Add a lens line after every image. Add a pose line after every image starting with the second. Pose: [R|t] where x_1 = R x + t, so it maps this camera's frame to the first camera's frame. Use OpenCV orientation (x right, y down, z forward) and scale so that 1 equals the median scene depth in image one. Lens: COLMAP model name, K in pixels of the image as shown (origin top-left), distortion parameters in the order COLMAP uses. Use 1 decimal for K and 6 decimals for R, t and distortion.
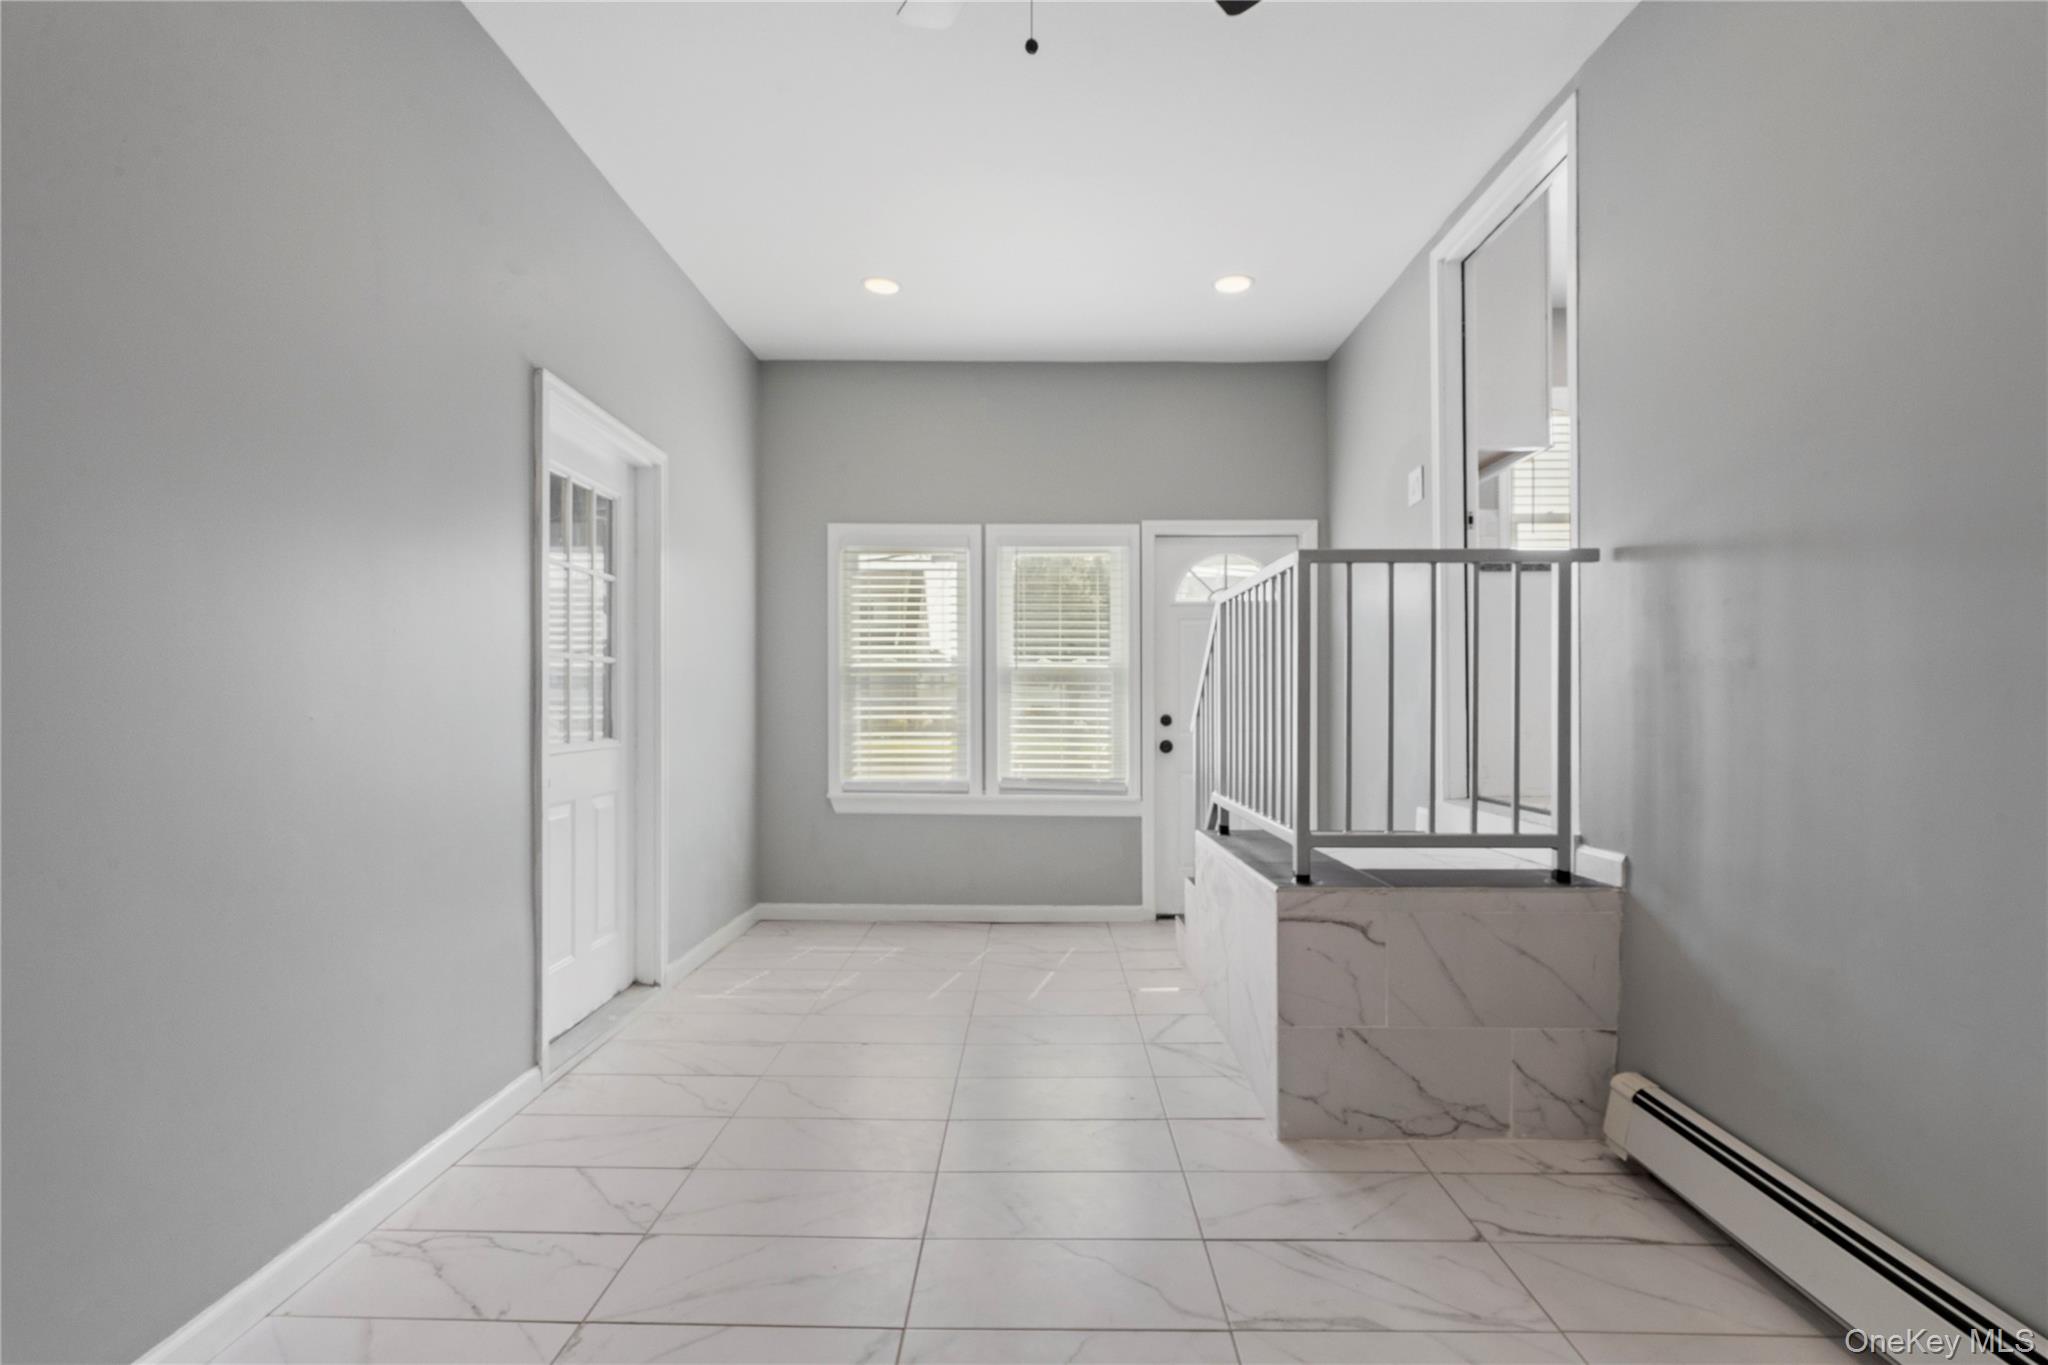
lens RADIAL K [[995.7, 0, 1022.7], [0, 995.7, 699.4], [0, 0, 1]] dist [-0.000700, 0.000923]
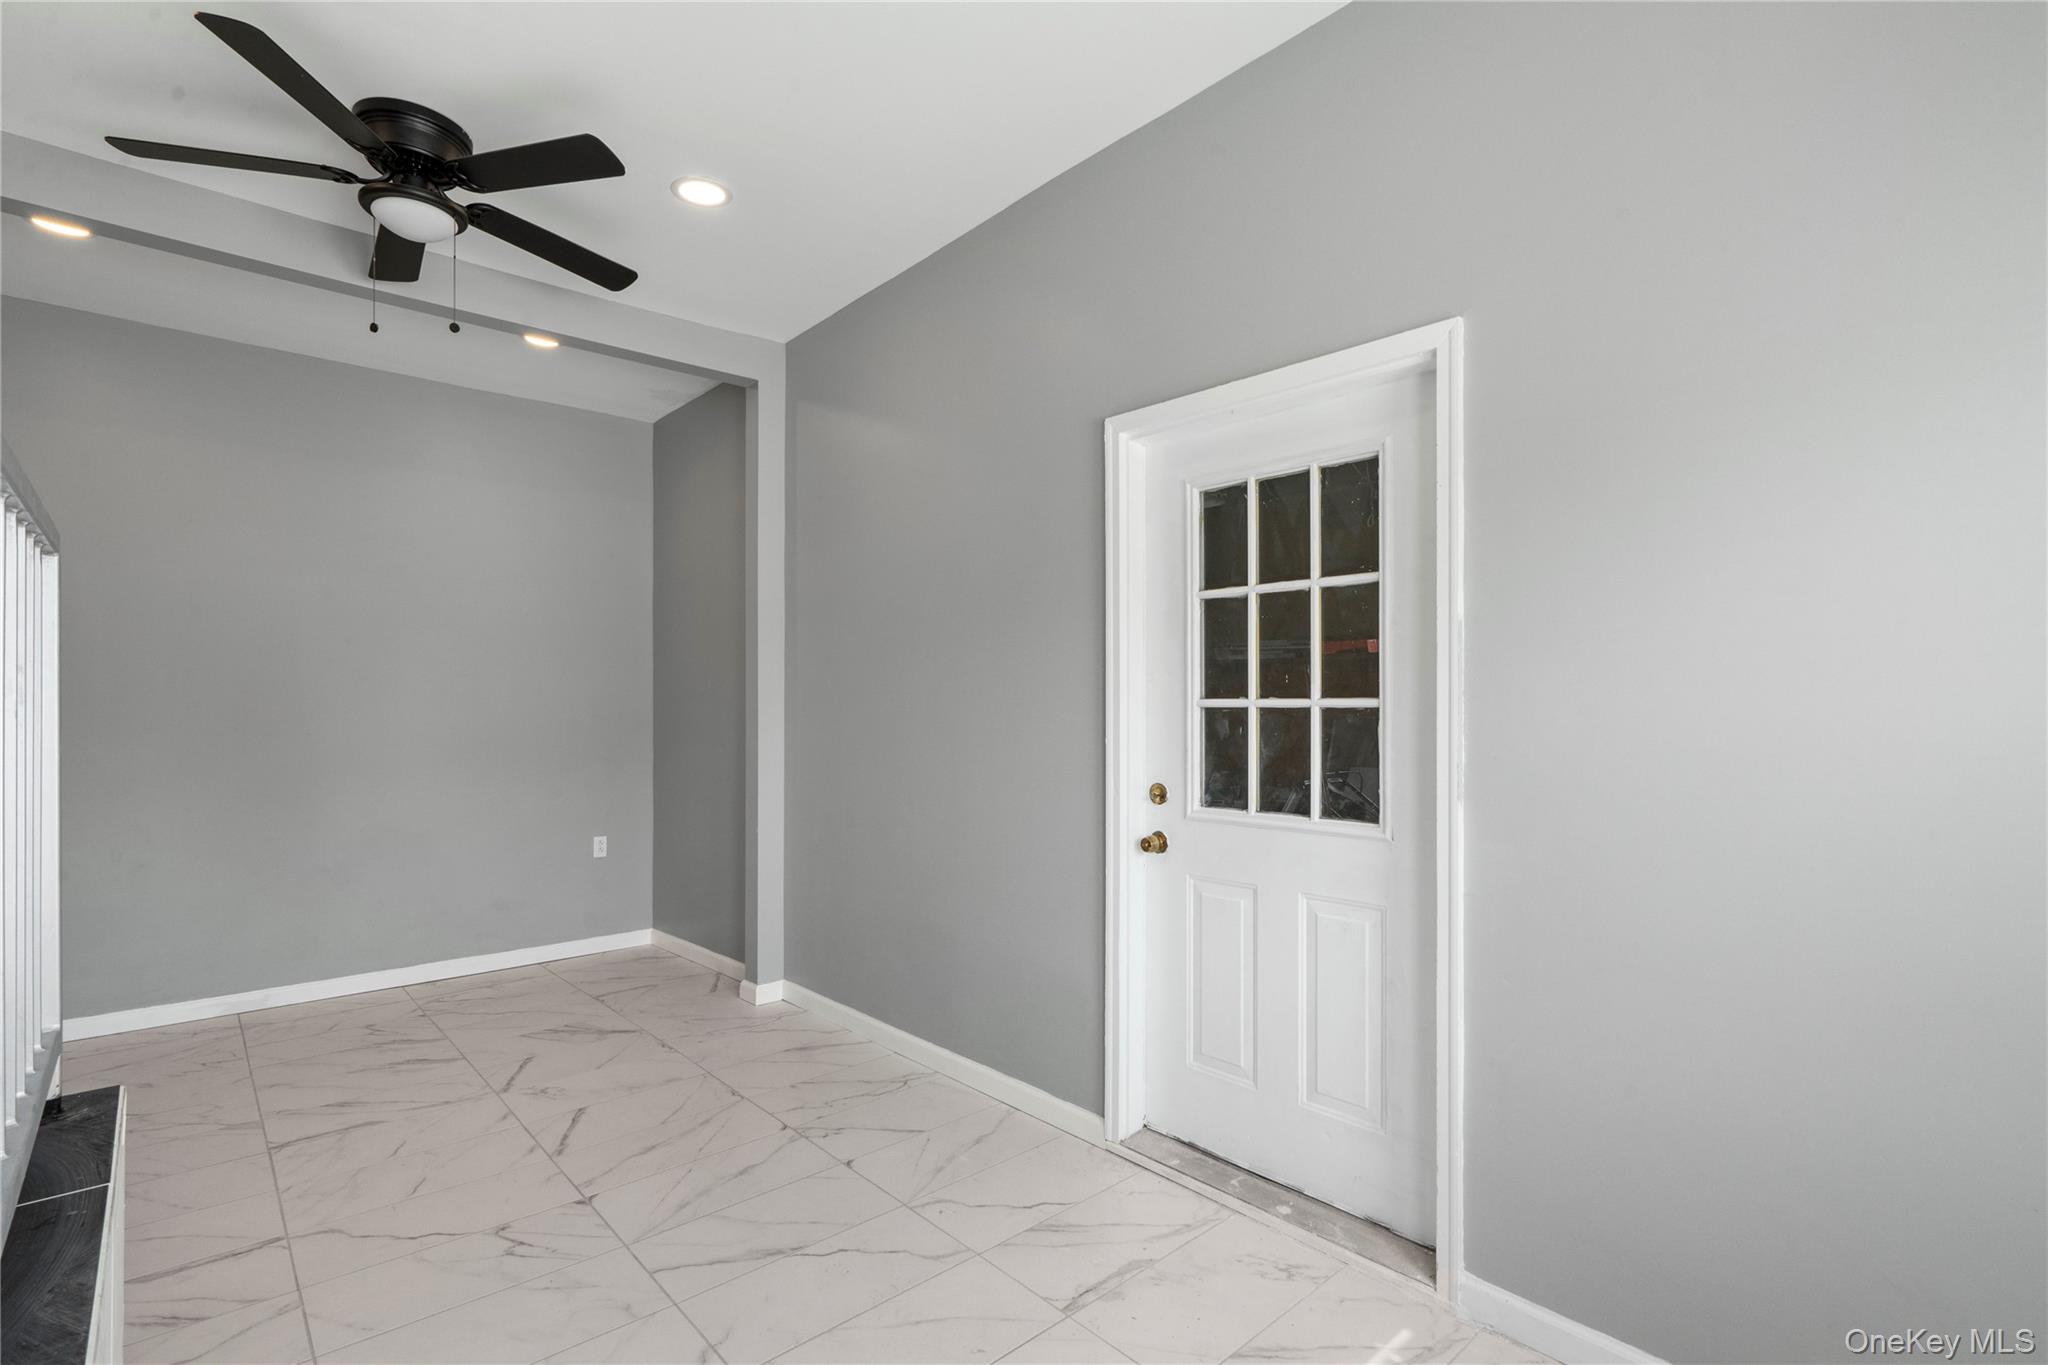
lens RADIAL K [[939.9, 0, 1018.1], [0, 939.9, 704.4], [0, 0, 1]] dist [-0.000257, 0.000004]
pose [[-0.730937, -0.002093, -0.682441, 0.211831], [-0.000153, 0.999996, -0.002903, -0.045136], [0.682444, -0.002018, -0.730935, 1.554073]]
